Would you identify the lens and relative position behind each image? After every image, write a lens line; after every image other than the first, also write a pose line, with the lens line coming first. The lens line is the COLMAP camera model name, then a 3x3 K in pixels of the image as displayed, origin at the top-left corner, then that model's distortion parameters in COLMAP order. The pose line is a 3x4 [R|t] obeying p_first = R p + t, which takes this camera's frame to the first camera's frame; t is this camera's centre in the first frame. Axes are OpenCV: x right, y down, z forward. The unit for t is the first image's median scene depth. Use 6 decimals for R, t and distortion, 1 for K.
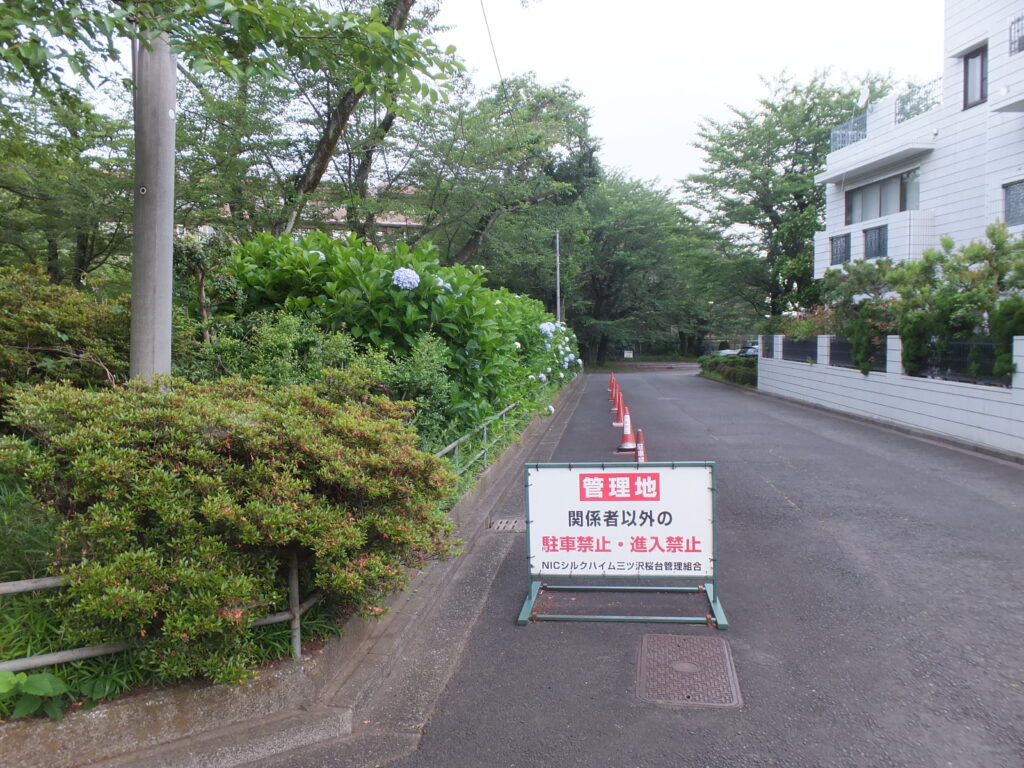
lens RADIAL K [[774.2, 0, 512.0], [0, 774.2, 384.0], [0, 0, 1]] dist [-0.021836, -0.003873]
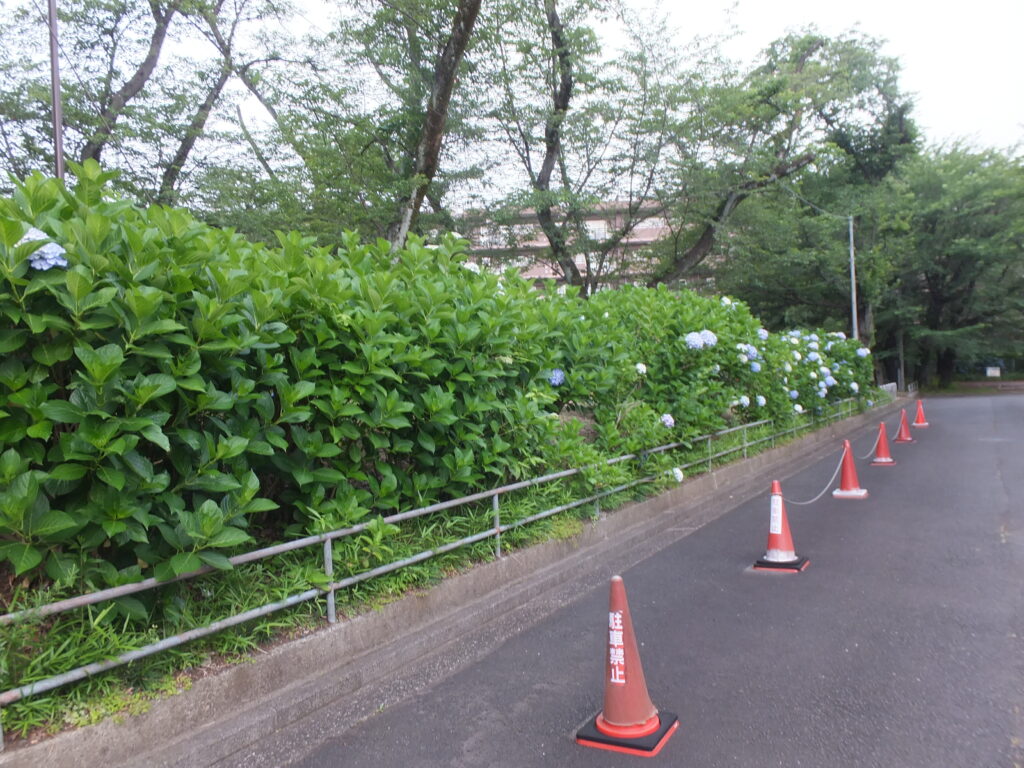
lens RADIAL K [[774.2, 0, 512.0], [0, 774.2, 384.0], [0, 0, 1]] dist [-0.021836, -0.003873]
pose [[0.905310, -0.023034, -0.424127, 0.069103], [0.008982, 0.999343, -0.035102, -0.006026], [0.424657, 0.027969, 0.904922, 0.149388]]
